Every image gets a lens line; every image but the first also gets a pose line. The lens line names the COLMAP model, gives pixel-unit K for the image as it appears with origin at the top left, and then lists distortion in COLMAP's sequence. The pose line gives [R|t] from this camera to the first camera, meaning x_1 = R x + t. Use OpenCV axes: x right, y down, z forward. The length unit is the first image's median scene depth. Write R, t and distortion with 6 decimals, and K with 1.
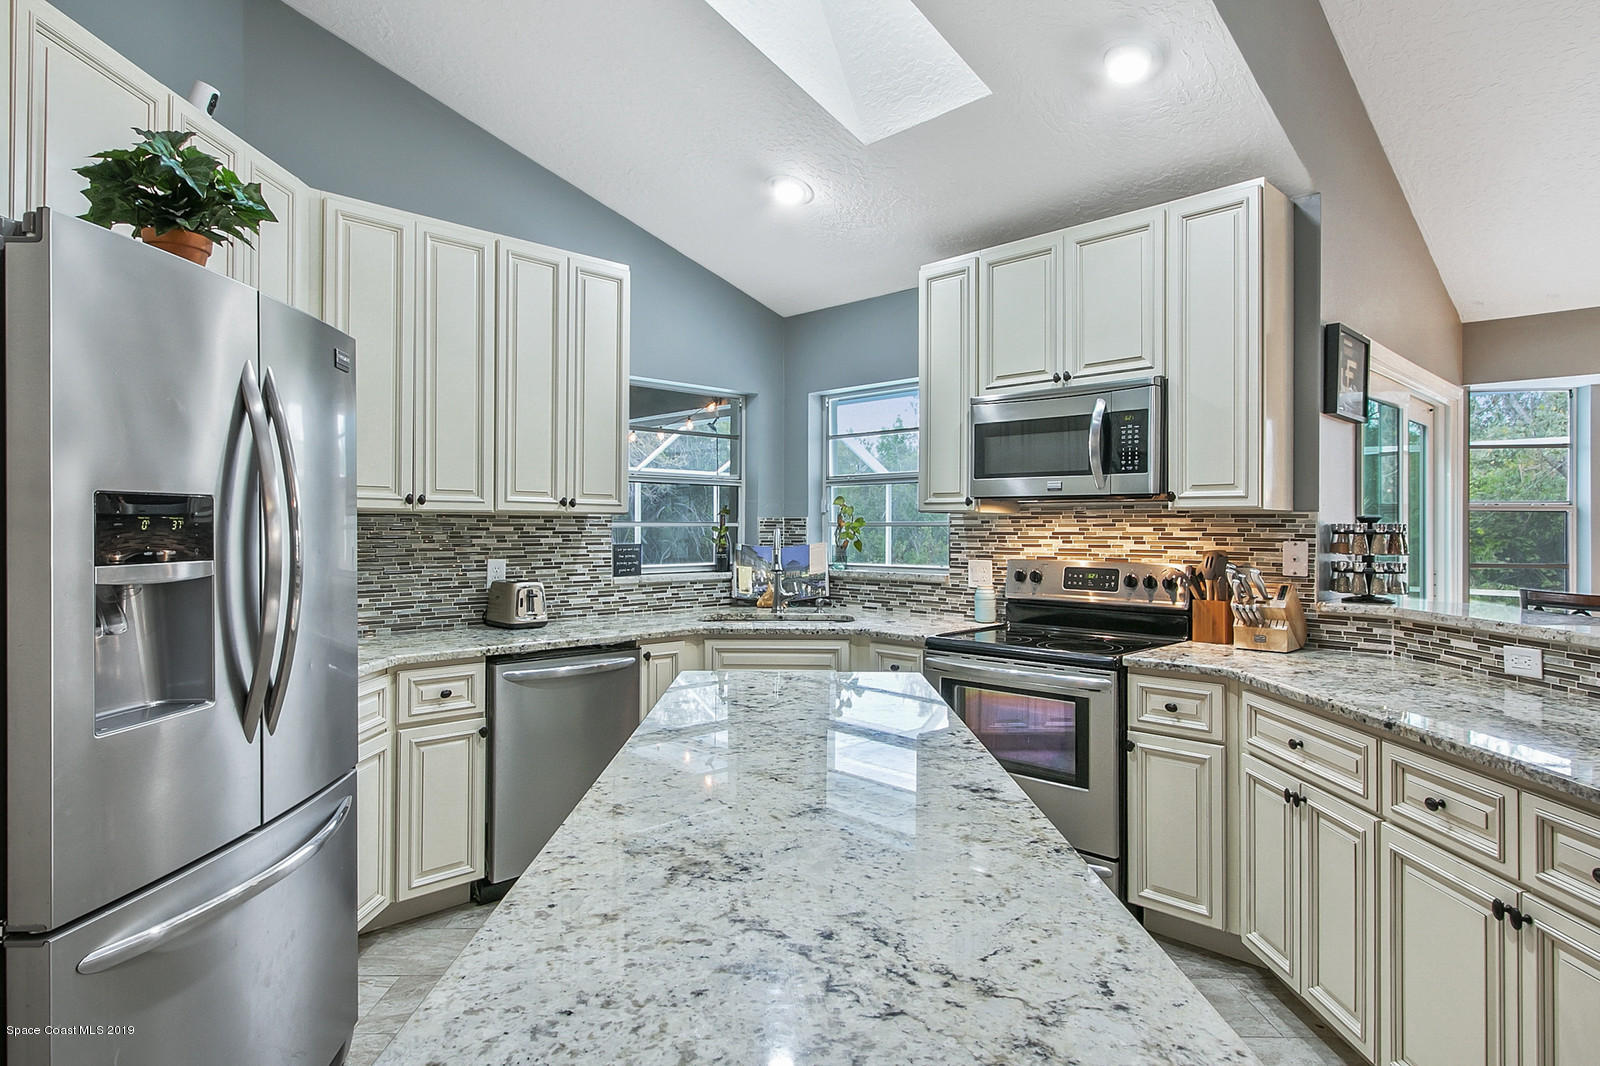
lens RADIAL K [[901.4, 0, 803.0], [0, 901.4, 517.6], [0, 0, 1]] dist [-0.012063, 0.002794]
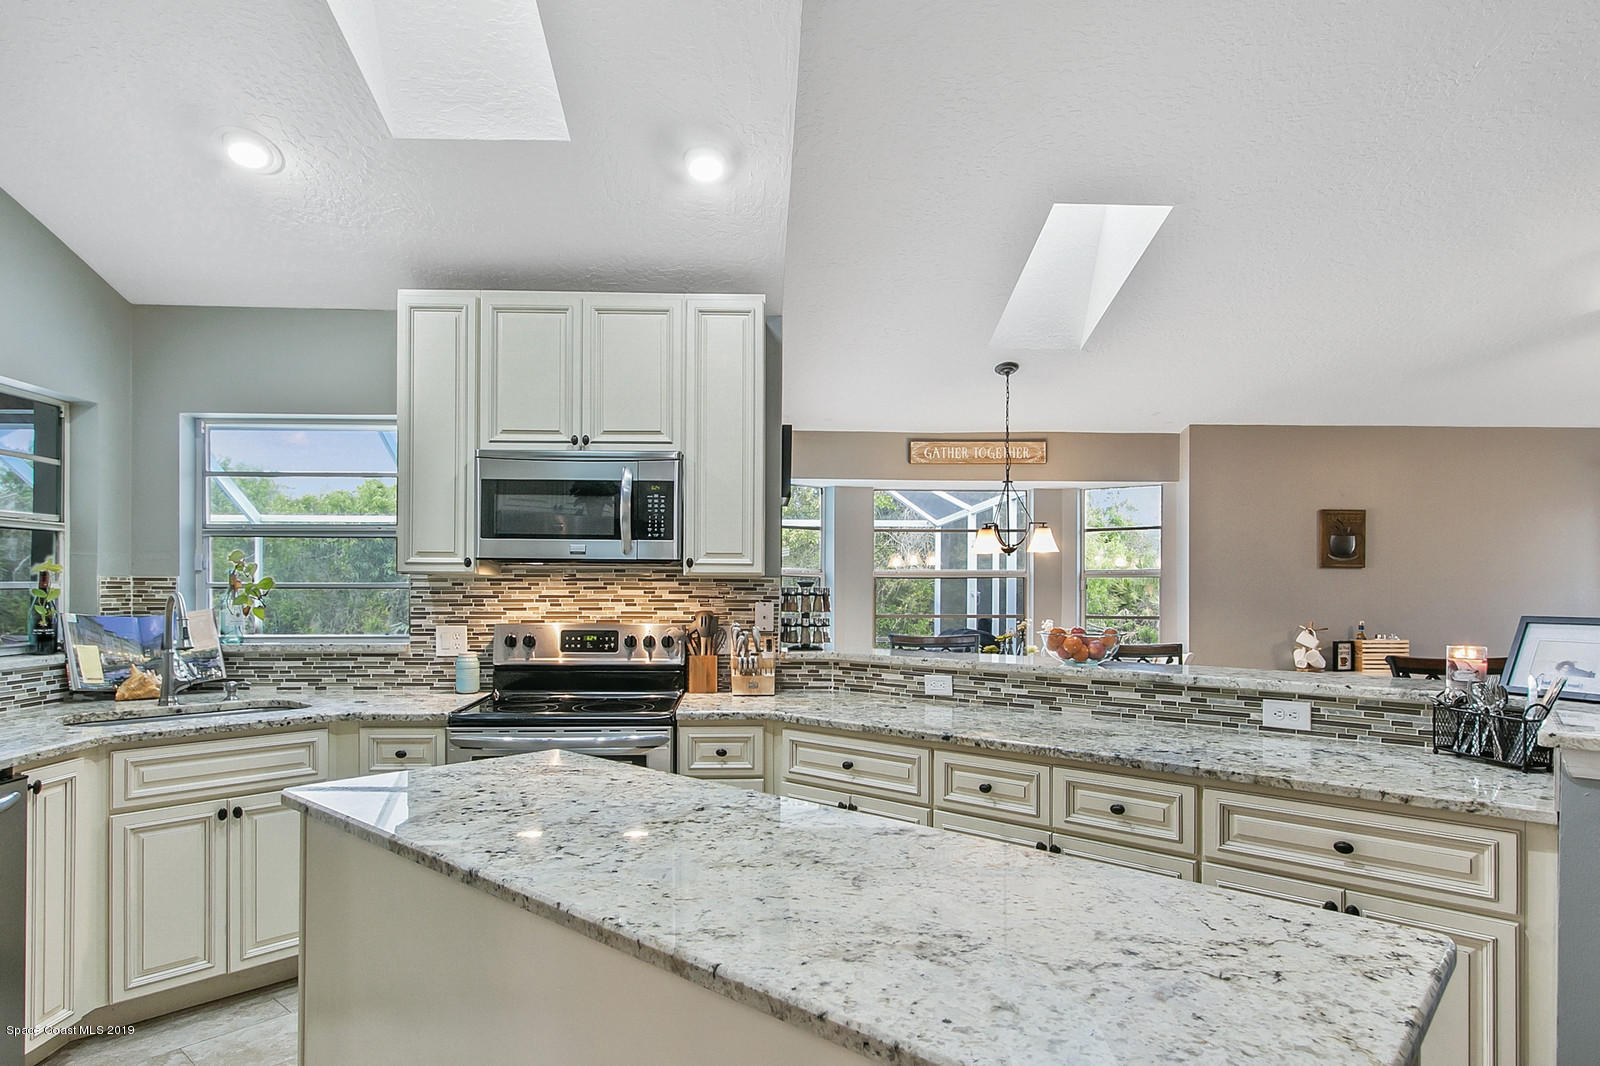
lens RADIAL K [[901.4, 0, 802.9], [0, 901.4, 596.9], [0, 0, 1]] dist [-0.012063, 0.002794]
pose [[0.671353, -0.007877, 0.741096, -0.259371], [-0.008636, 0.999792, 0.018450, -0.002741], [-0.741088, -0.018787, 0.671145, 0.126851]]
